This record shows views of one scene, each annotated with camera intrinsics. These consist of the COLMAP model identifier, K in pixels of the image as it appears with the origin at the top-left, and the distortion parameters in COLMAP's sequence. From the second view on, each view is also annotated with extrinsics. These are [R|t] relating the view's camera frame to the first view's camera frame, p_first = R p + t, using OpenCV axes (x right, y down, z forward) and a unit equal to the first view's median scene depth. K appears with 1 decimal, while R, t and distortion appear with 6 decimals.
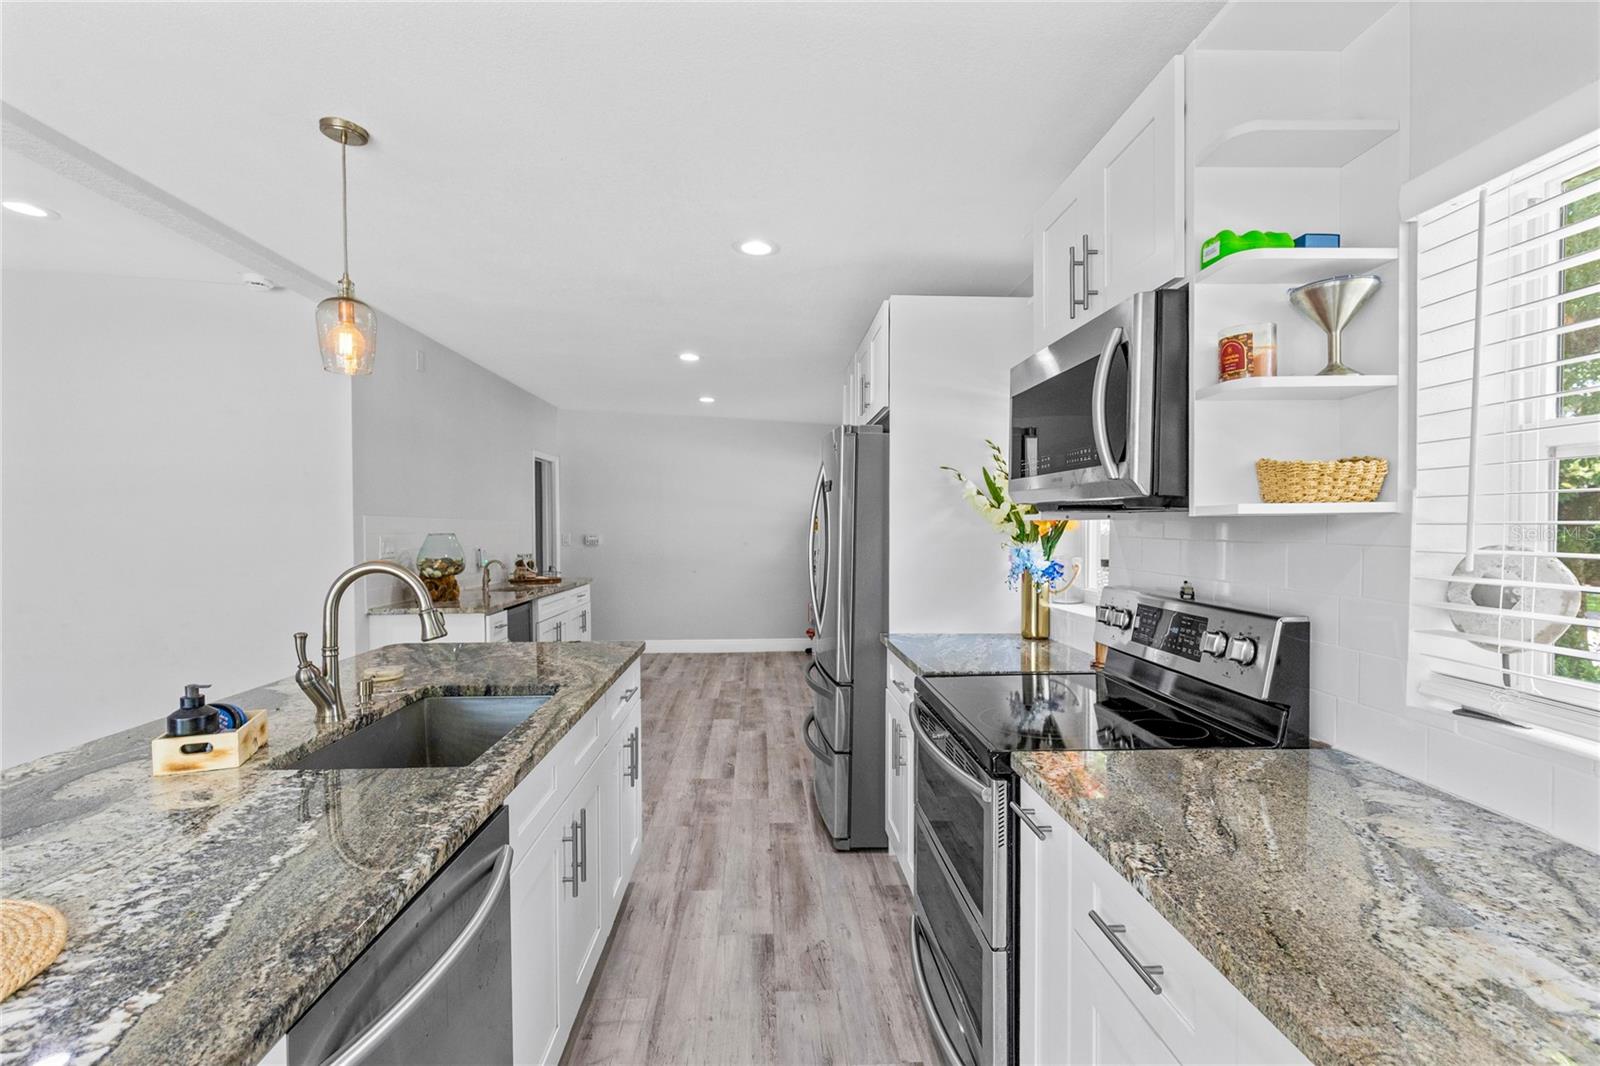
lens RADIAL K [[733.4, 0, 797.2], [0, 733.4, 538.0], [0, 0, 1]] dist [0.000916, 0.000144]
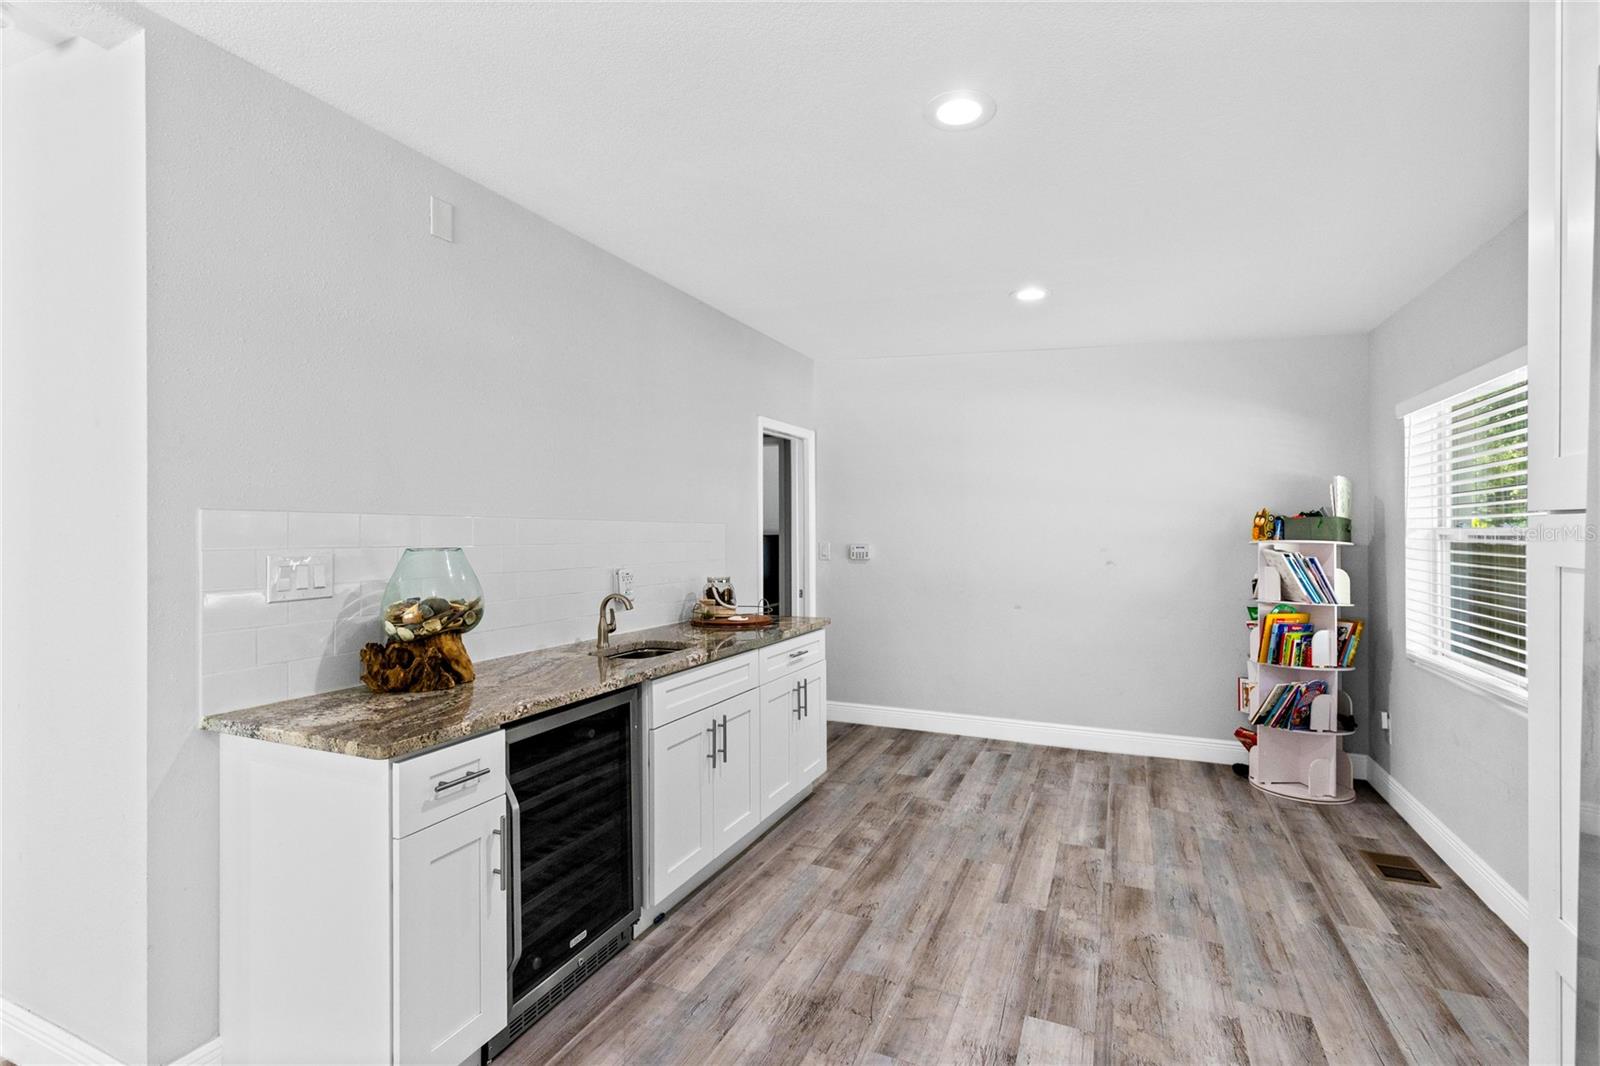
lens RADIAL K [[733.4, 0, 802.5], [0, 733.4, 537.3], [0, 0, 1]] dist [0.000916, 0.000144]
pose [[0.893522, 0.001228, -0.449017, -0.034783], [-0.004964, 0.999962, -0.007144, -0.007637], [0.448991, 0.008613, 0.893495, 0.473485]]
